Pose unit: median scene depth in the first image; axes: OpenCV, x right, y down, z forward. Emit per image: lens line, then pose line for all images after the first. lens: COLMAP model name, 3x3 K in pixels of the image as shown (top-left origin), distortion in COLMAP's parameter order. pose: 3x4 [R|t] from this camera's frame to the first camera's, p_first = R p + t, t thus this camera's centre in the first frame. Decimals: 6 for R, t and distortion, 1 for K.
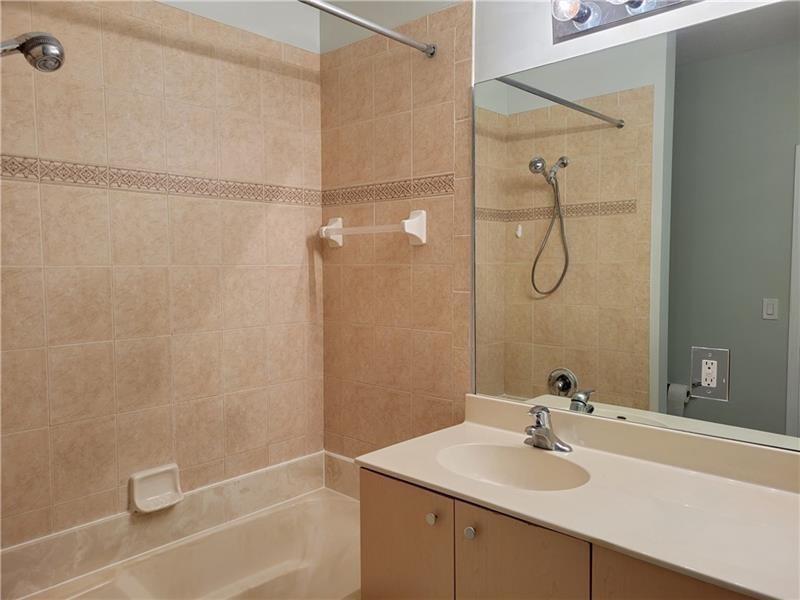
lens RADIAL K [[600.2, 0, 392.0], [0, 600.2, 301.7], [0, 0, 1]] dist [0.045484, -0.024610]
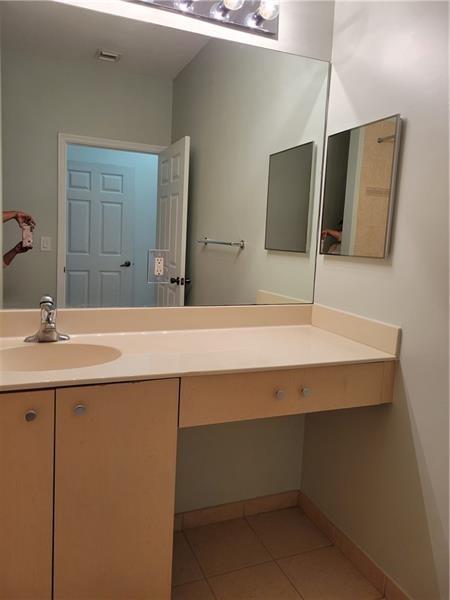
lens RADIAL K [[450.1, 0, 212.2], [0, 450.1, 292.9], [0, 0, 1]] dist [0.045484, -0.024610]
pose [[0.426521, -0.083727, 0.900594, -0.330351], [0.009621, 0.996070, 0.088046, 0.061895], [-0.904427, -0.028889, 0.425650, 0.281004]]
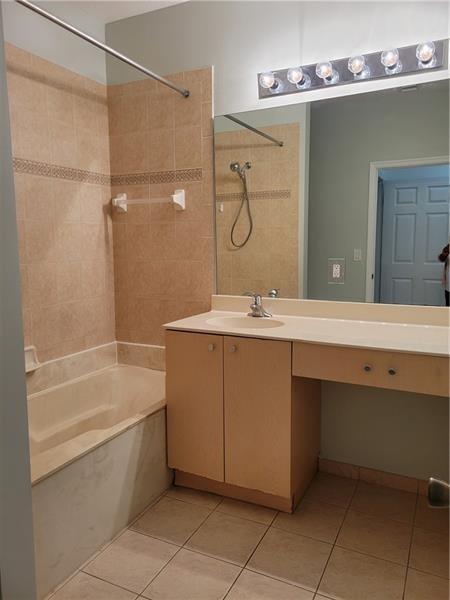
lens RADIAL K [[450.1, 0, 229.9], [0, 450.1, 297.3], [0, 0, 1]] dist [0.045484, -0.024610]
pose [[0.957399, -0.035499, 0.286579, -0.200471], [0.018219, 0.997864, 0.062741, 0.075384], [-0.288194, -0.054847, 0.956000, -0.279156]]
